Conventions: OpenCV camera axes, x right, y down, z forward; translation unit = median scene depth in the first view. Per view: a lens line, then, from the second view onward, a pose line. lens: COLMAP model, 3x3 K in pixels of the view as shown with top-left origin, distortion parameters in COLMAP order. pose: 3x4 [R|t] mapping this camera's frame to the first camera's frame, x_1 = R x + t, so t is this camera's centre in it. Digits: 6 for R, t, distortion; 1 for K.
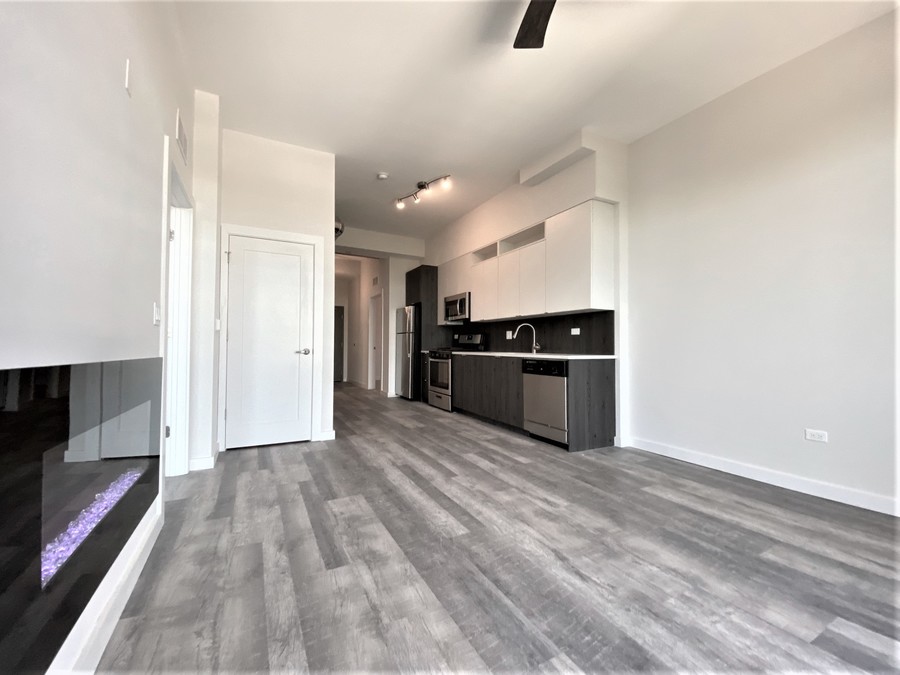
lens RADIAL K [[374.2, 0, 441.4], [0, 374.2, 337.8], [0, 0, 1]] dist [0.034487, -0.024540]
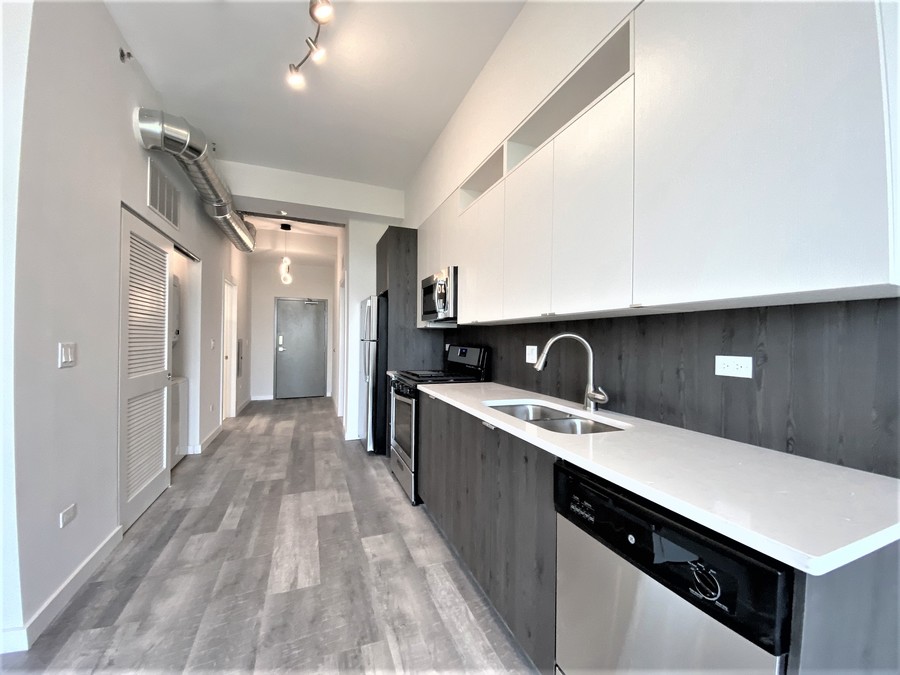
lens RADIAL K [[359.8, 0, 451.0], [0, 359.8, 339.6], [0, 0, 1]] dist [-0.000012, -0.010881]
pose [[0.995721, 0.004452, -0.092300, 0.212272], [-0.002542, 0.999781, 0.020792, -0.060387], [0.092372, -0.020468, 0.995514, 0.946368]]
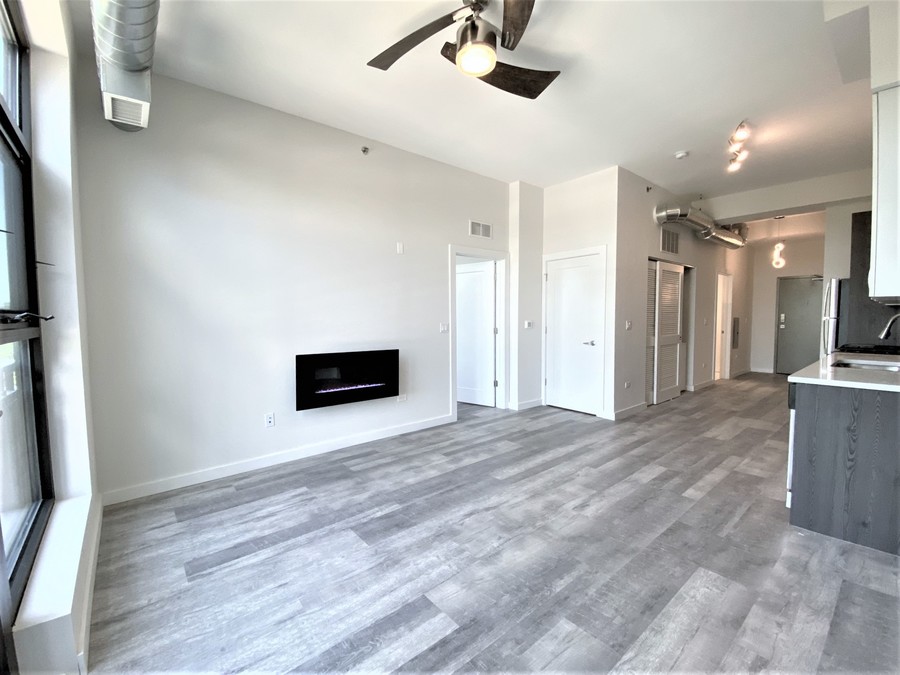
lens RADIAL K [[374.2, 0, 441.4], [0, 374.2, 337.8], [0, 0, 1]] dist [0.034487, -0.024540]
pose [[0.209989, 0.044492, -0.976691, 0.955549], [0.031643, 0.998131, 0.052272, -0.078938], [0.977192, -0.041882, 0.208188, 0.332975]]
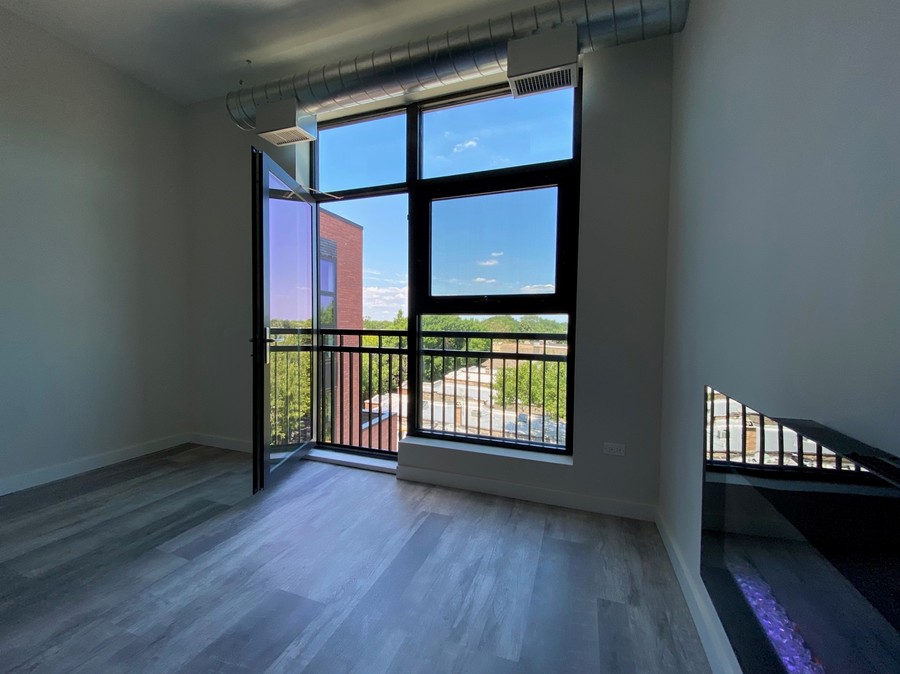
lens RADIAL K [[374.2, 0, 441.4], [0, 374.2, 337.3], [0, 0, 1]] dist [0.034487, -0.024540]
pose [[-0.675364, -0.036751, 0.736568, -0.260893], [-0.028313, 0.999313, 0.023900, -0.025767], [-0.736941, -0.004713, -0.675941, 0.519447]]
